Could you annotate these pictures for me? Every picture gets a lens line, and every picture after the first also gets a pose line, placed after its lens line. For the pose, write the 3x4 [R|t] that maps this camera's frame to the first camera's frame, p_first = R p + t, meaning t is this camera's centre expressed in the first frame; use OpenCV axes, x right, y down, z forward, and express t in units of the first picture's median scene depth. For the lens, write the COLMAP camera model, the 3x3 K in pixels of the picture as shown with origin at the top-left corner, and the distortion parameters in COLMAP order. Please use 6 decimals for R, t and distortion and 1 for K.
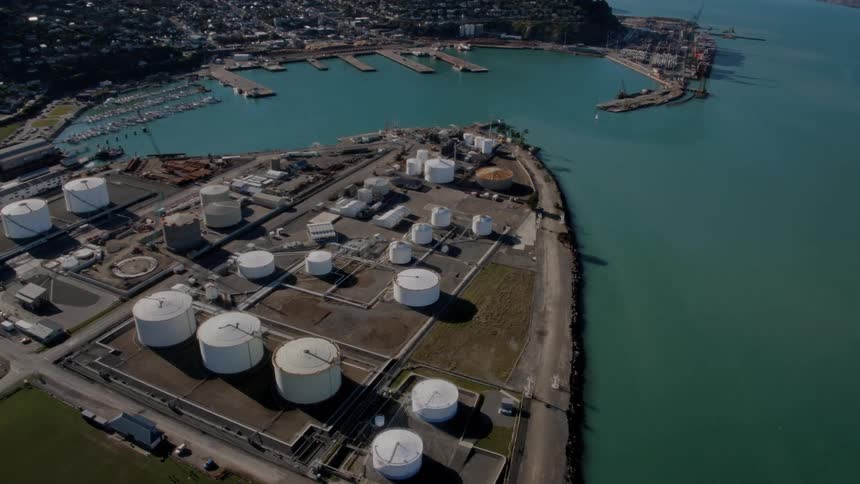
lens RADIAL K [[609.1, 0, 430.0], [0, 609.1, 242.0], [0, 0, 1]] dist [-0.129351, 0.025852]
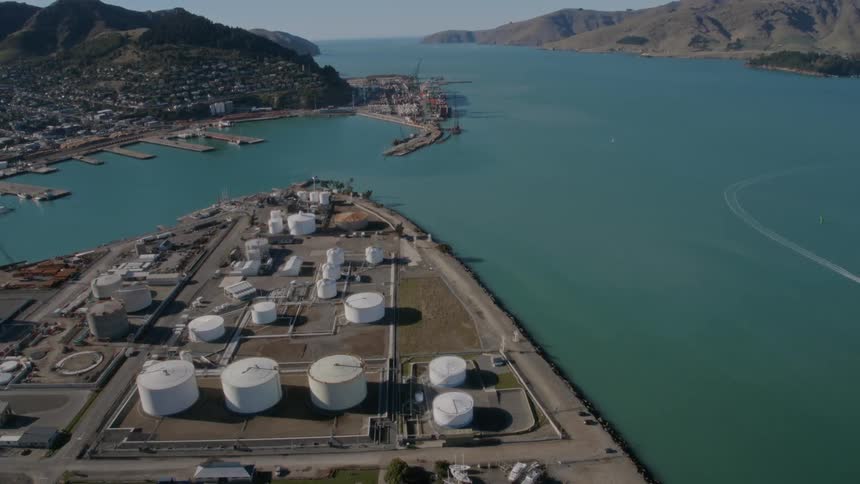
lens RADIAL K [[609.1, 0, 430.0], [0, 609.1, 242.0], [0, 0, 1]] dist [-0.129351, 0.025852]
pose [[0.884553, -0.201599, 0.420624, -0.248306], [0.246405, 0.967639, -0.054402, 0.031082], [-0.396044, 0.151765, 0.905603, -0.079817]]
